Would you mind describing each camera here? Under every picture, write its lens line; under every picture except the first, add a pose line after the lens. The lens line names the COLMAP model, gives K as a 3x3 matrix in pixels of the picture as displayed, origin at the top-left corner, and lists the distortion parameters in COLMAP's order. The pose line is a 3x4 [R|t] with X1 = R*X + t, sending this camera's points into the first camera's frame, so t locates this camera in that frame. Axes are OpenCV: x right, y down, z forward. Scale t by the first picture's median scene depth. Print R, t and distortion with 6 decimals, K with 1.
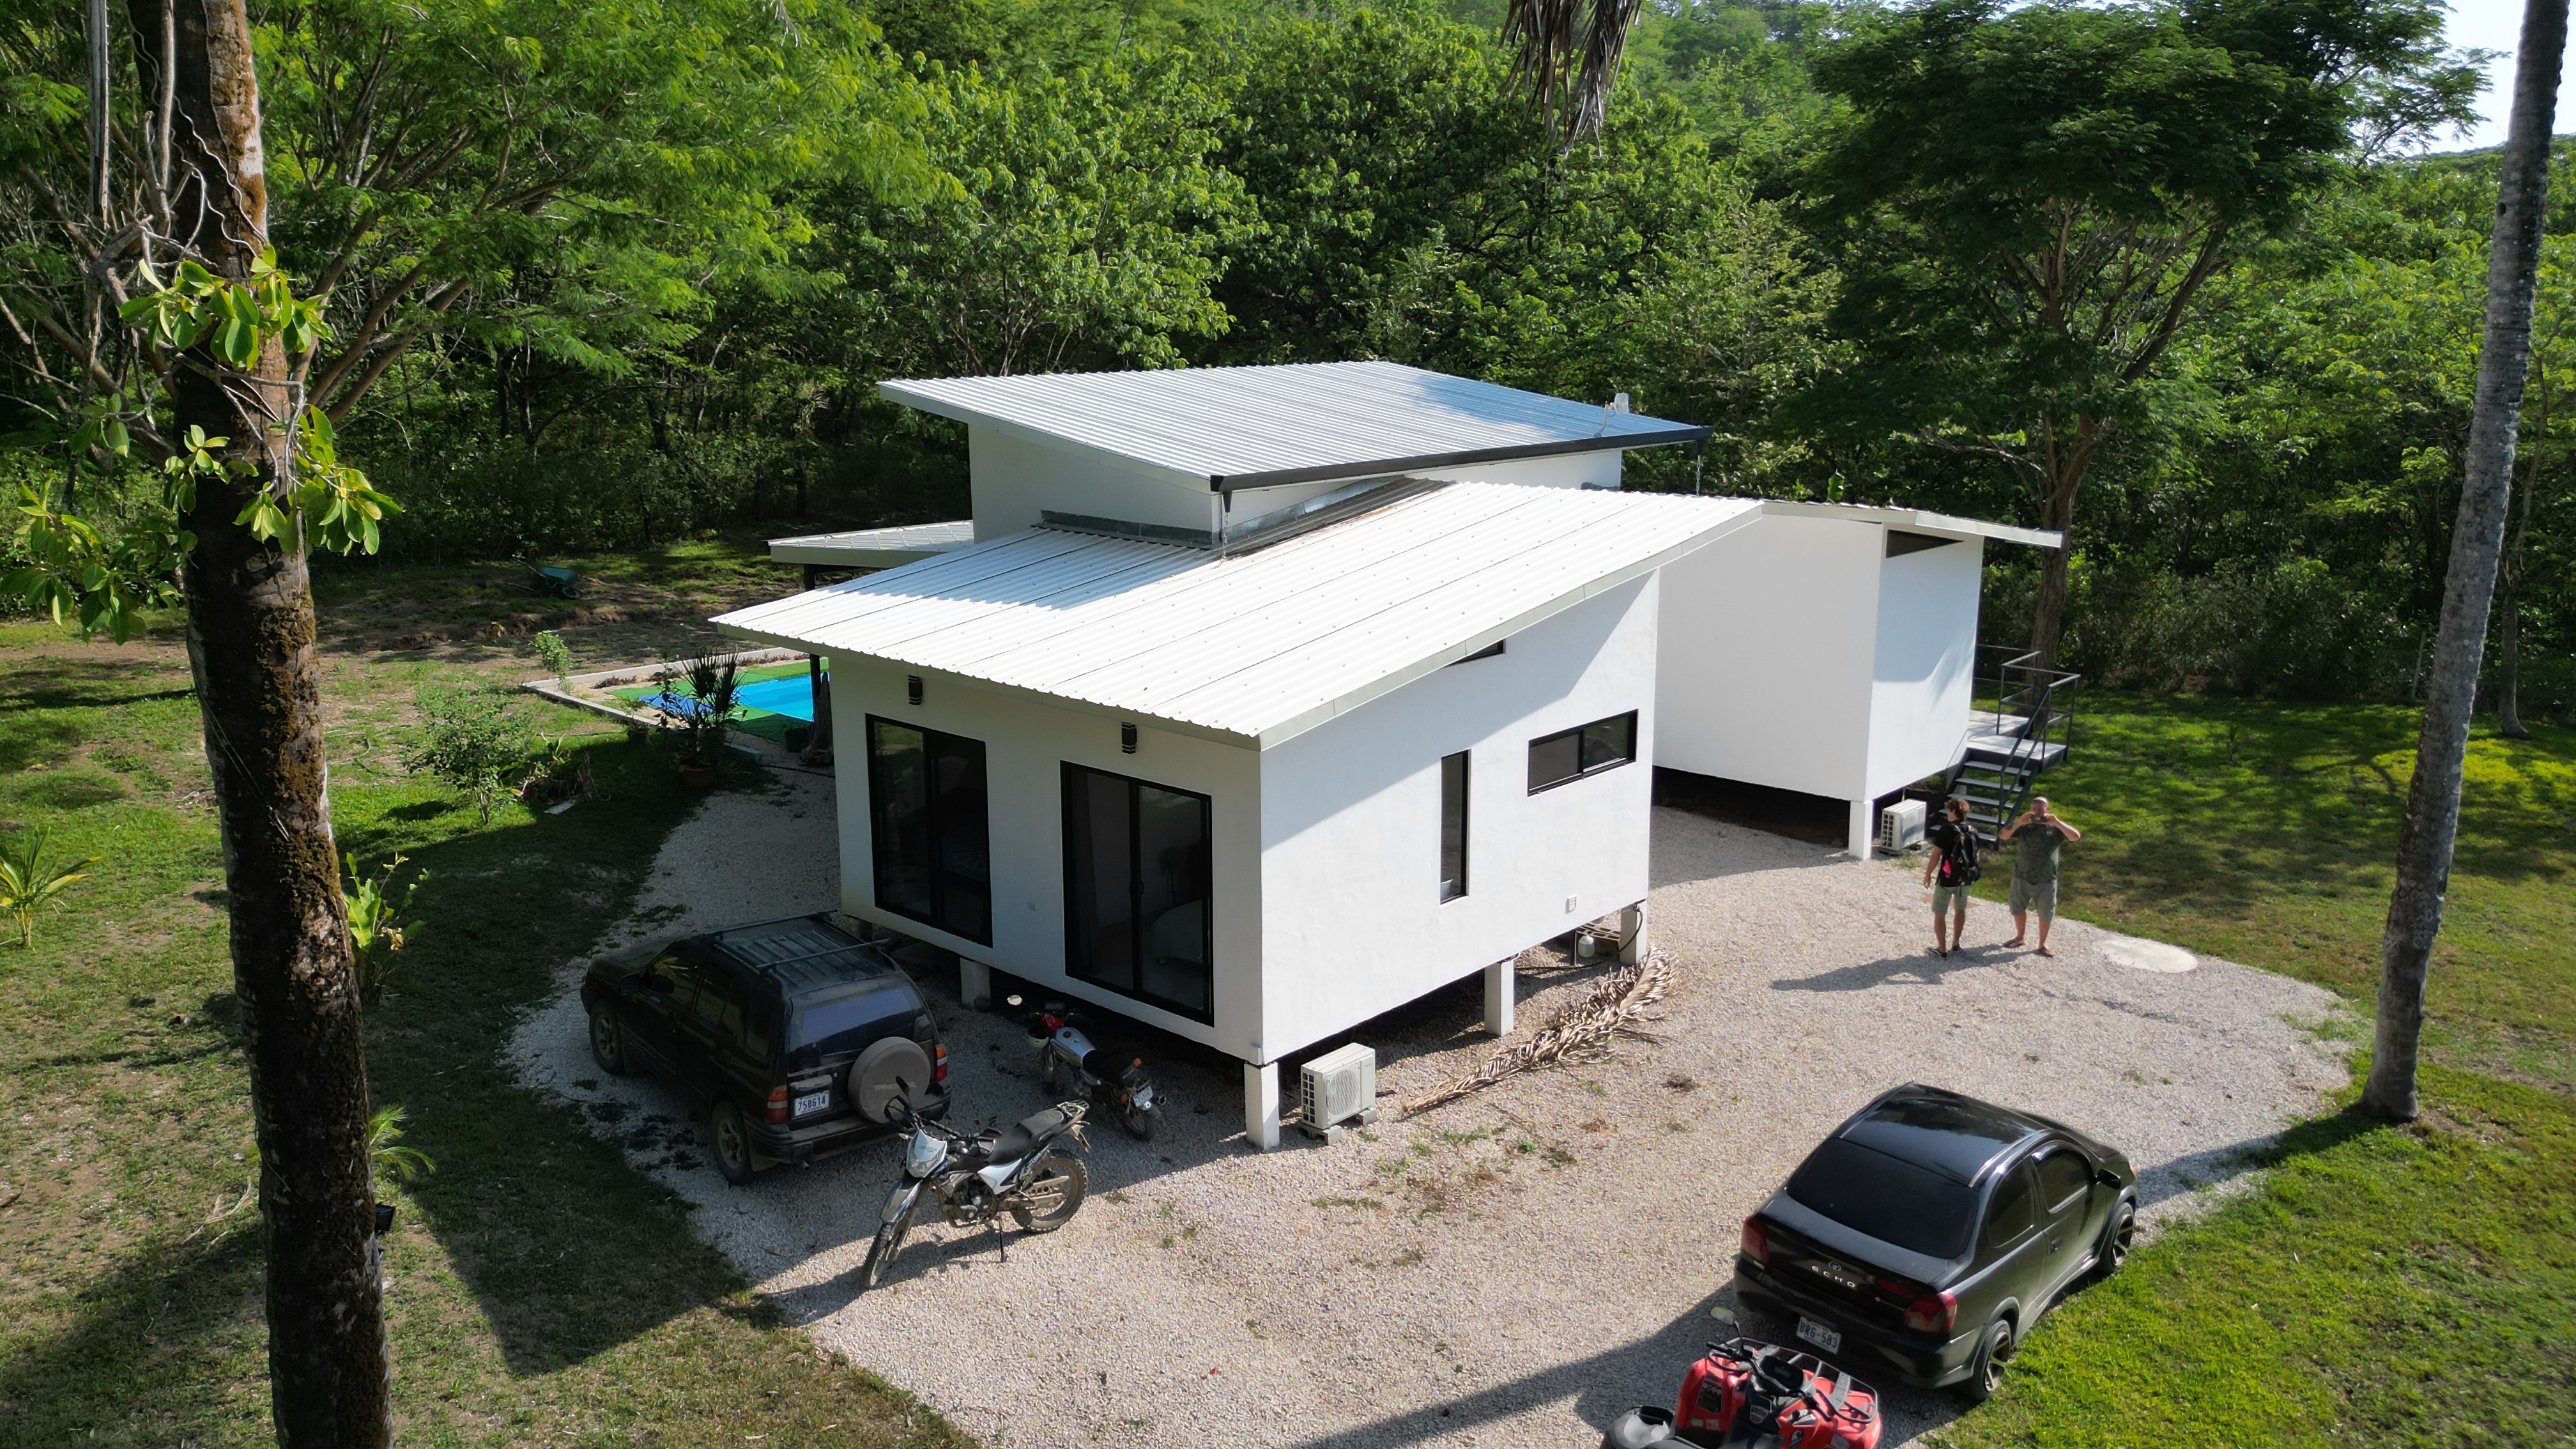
lens RADIAL K [[1875.8, 0, 1281.4], [0, 1875.8, 718.5], [0, 0, 1]] dist [0.012534, 0.003555]
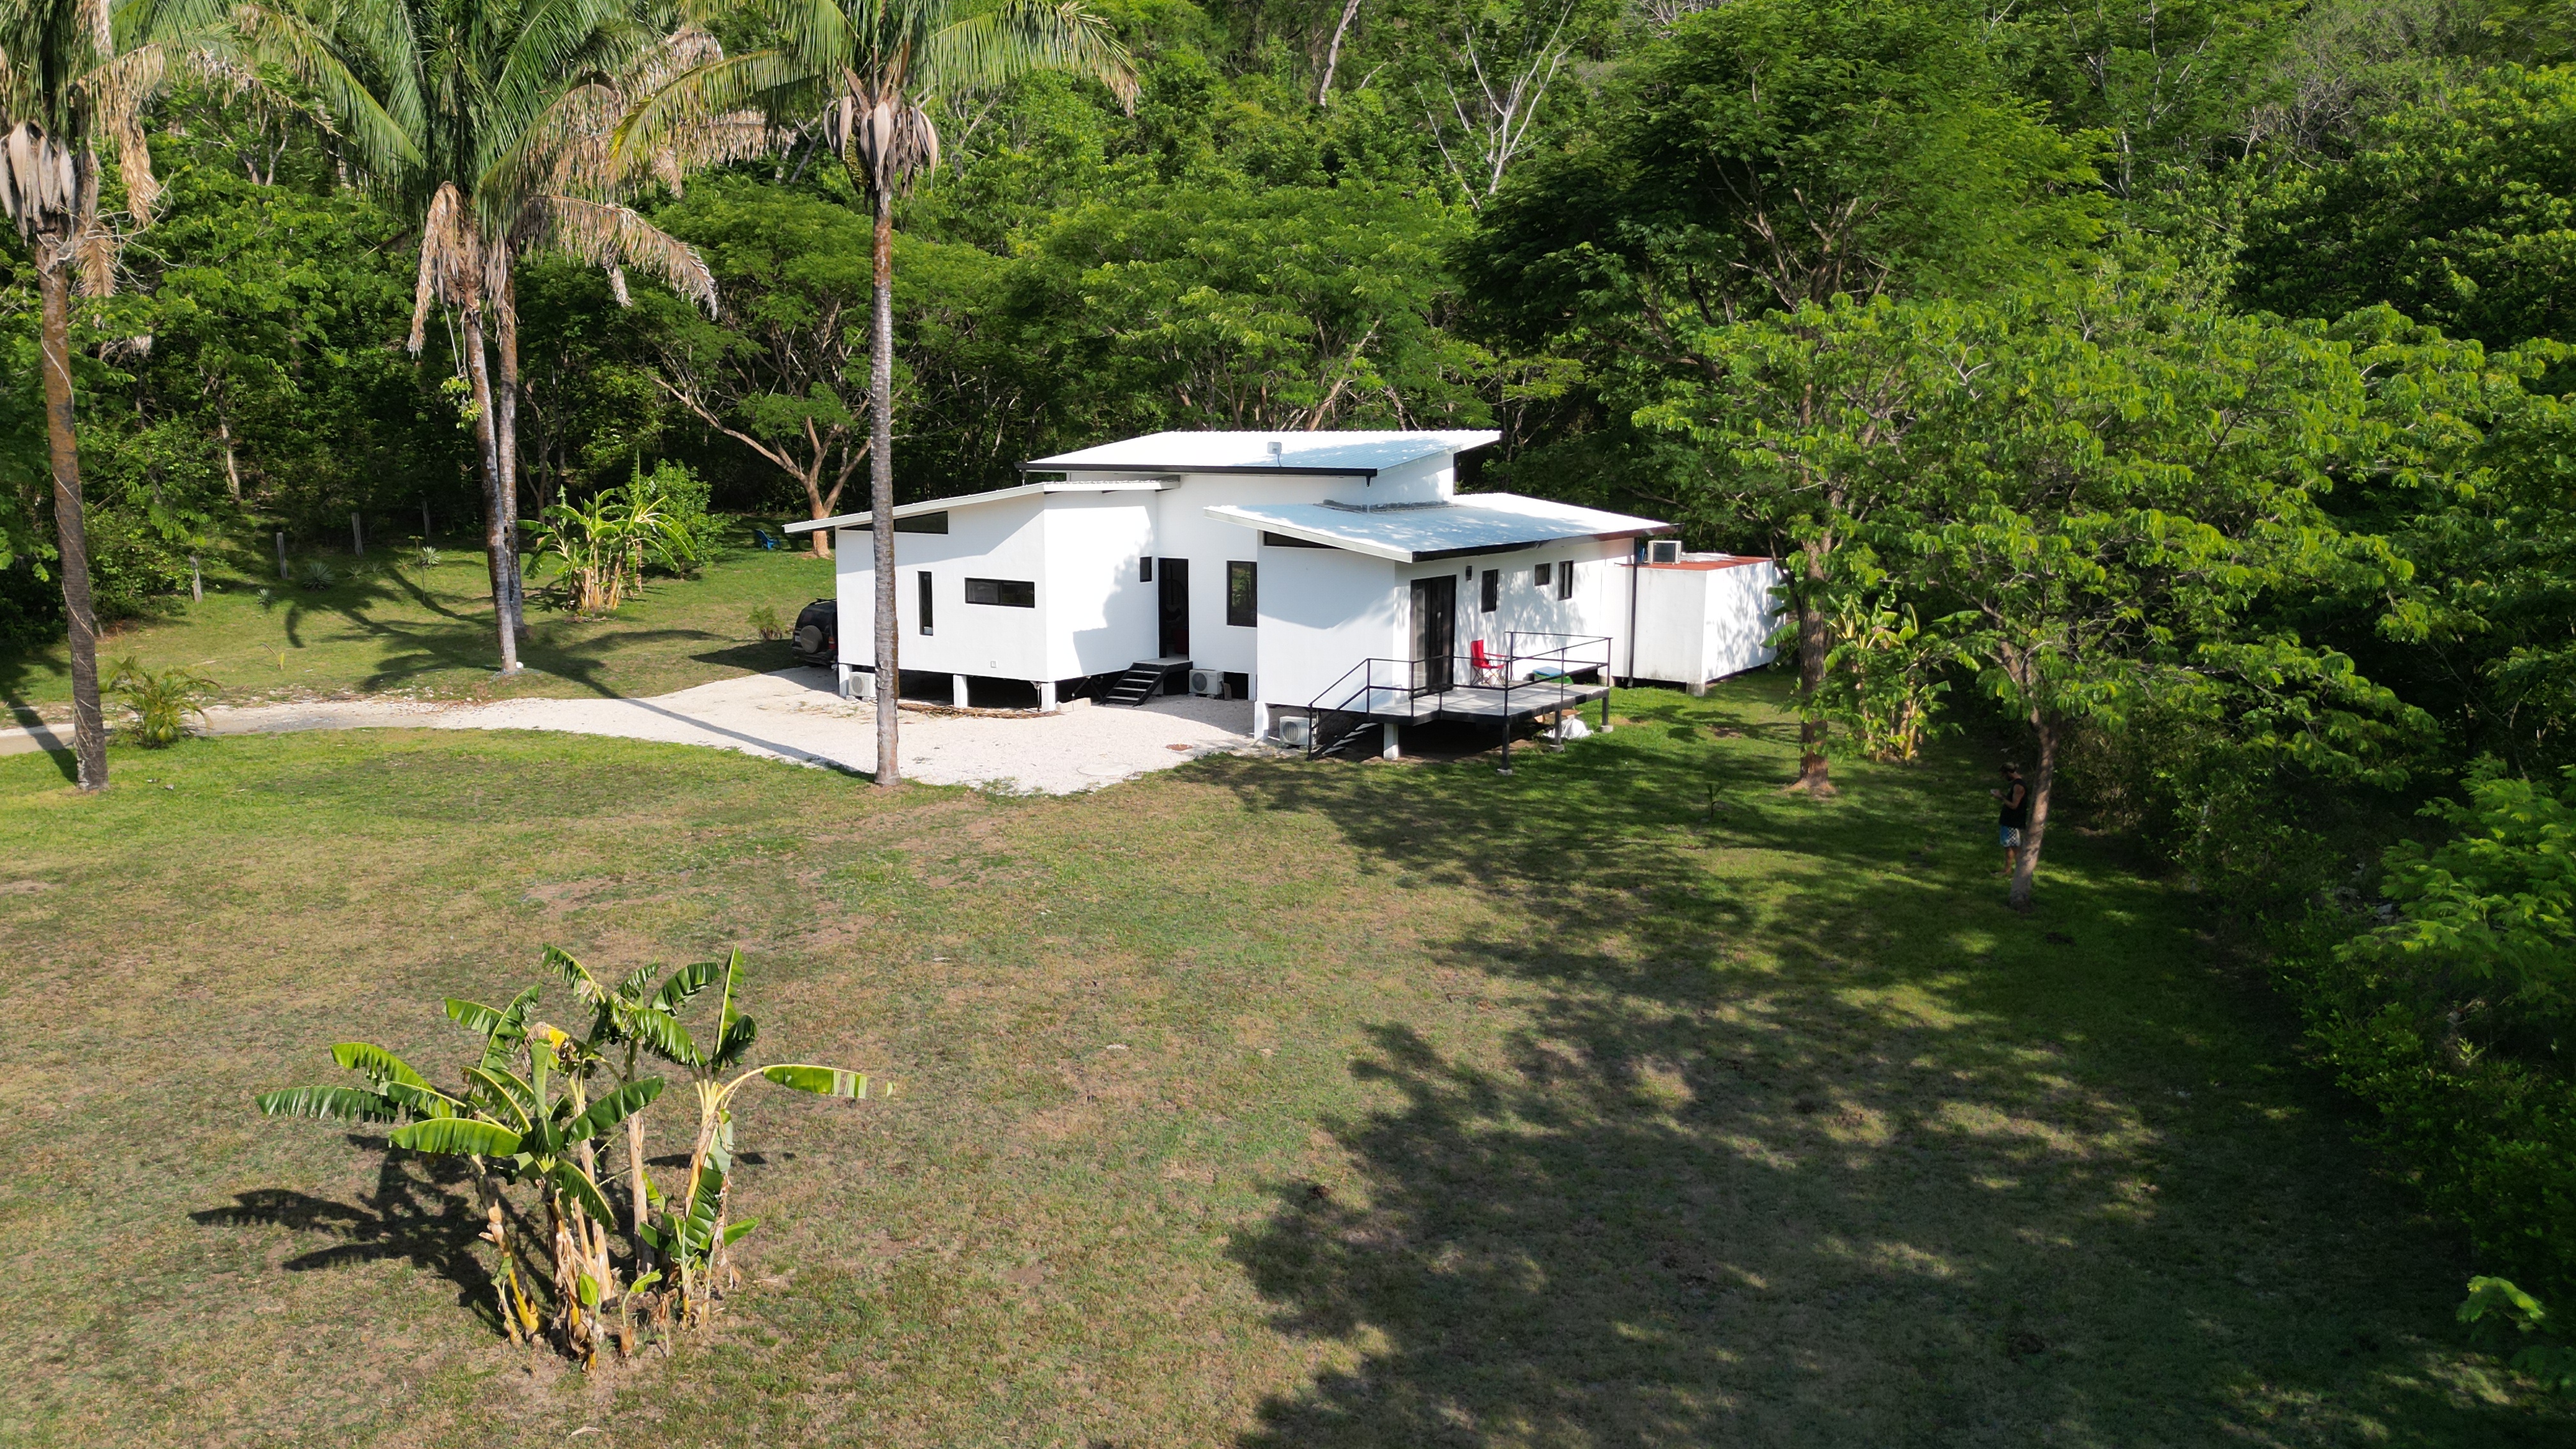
lens RADIAL K [[1875.8, 0, 1281.4], [0, 1875.8, 718.5], [0, 0, 1]] dist [0.012534, 0.003555]
pose [[0.185219, 0.148777, -0.971370, 2.427012], [-0.217772, 0.970110, 0.107060, -0.149730], [0.958264, 0.191708, 0.212082, 0.910418]]
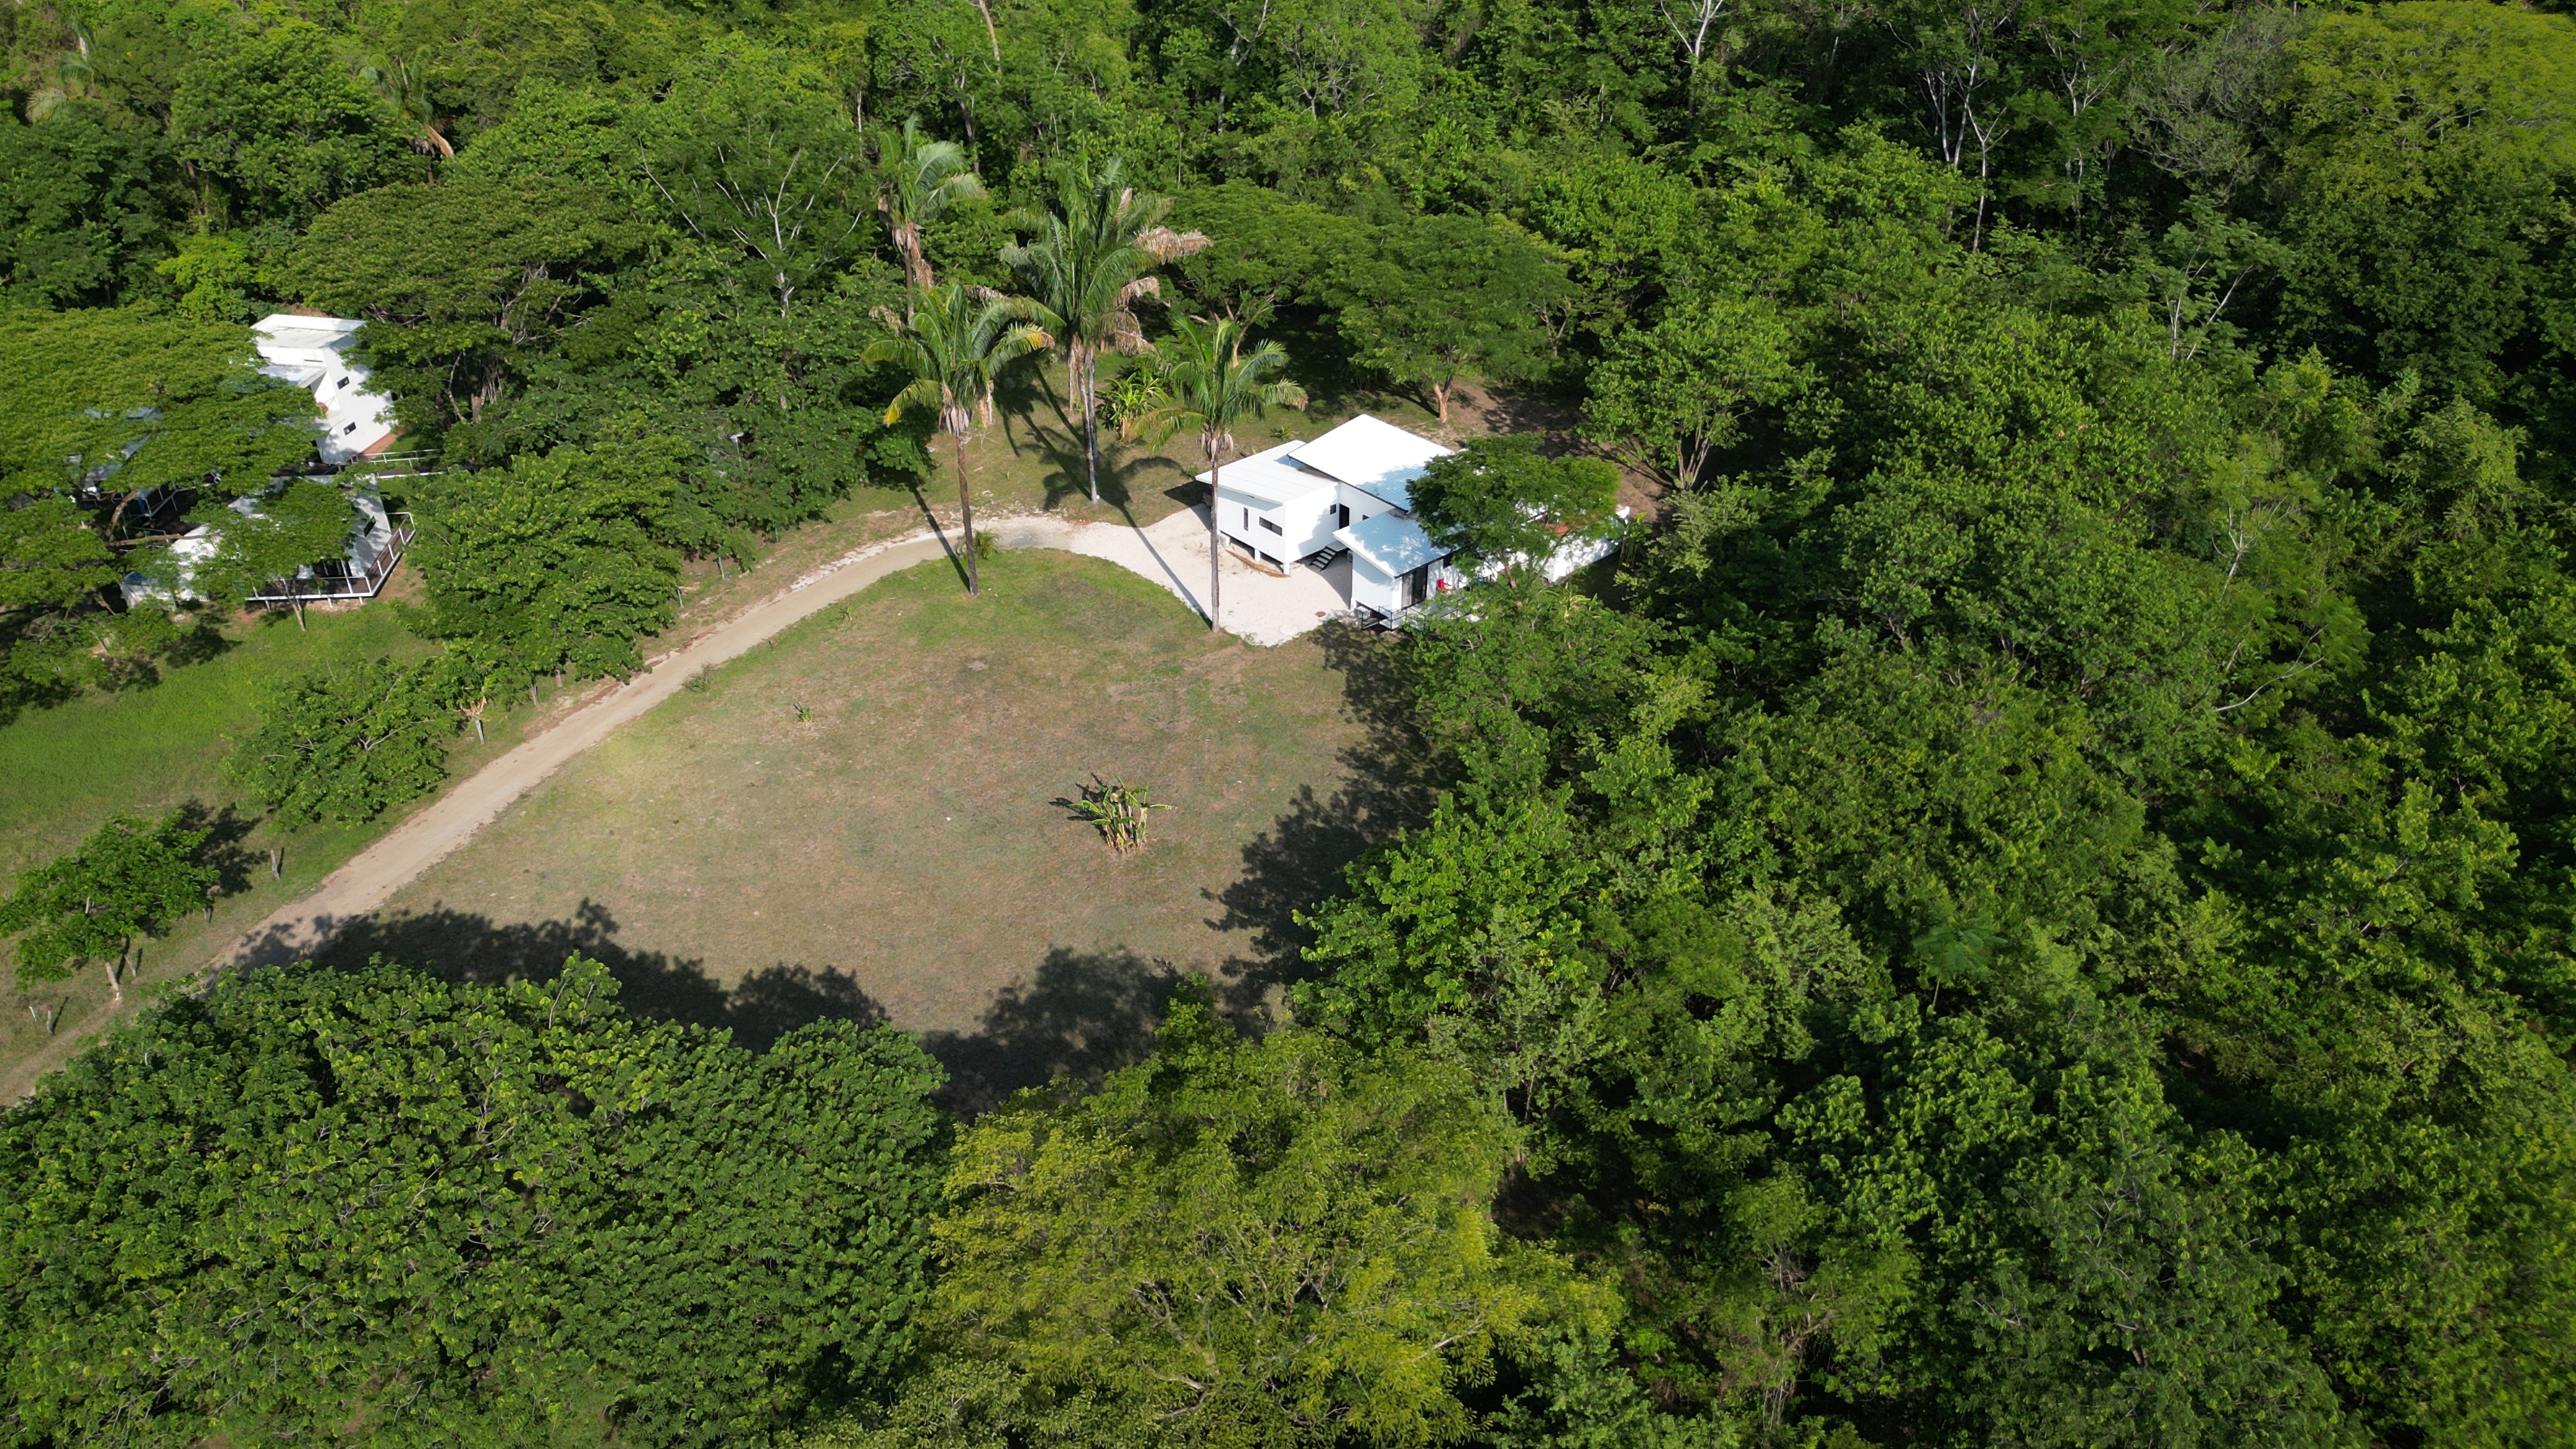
lens RADIAL K [[1823.1, 0, 1275.4], [0, 1823.1, 724.0], [0, 0, 1]] dist [0.015106, -0.004230]
pose [[-0.095268, 0.547786, -0.831176, 5.261354], [-0.223957, 0.801773, 0.554078, -2.664674], [0.969932, 0.238934, 0.046297, 0.930380]]
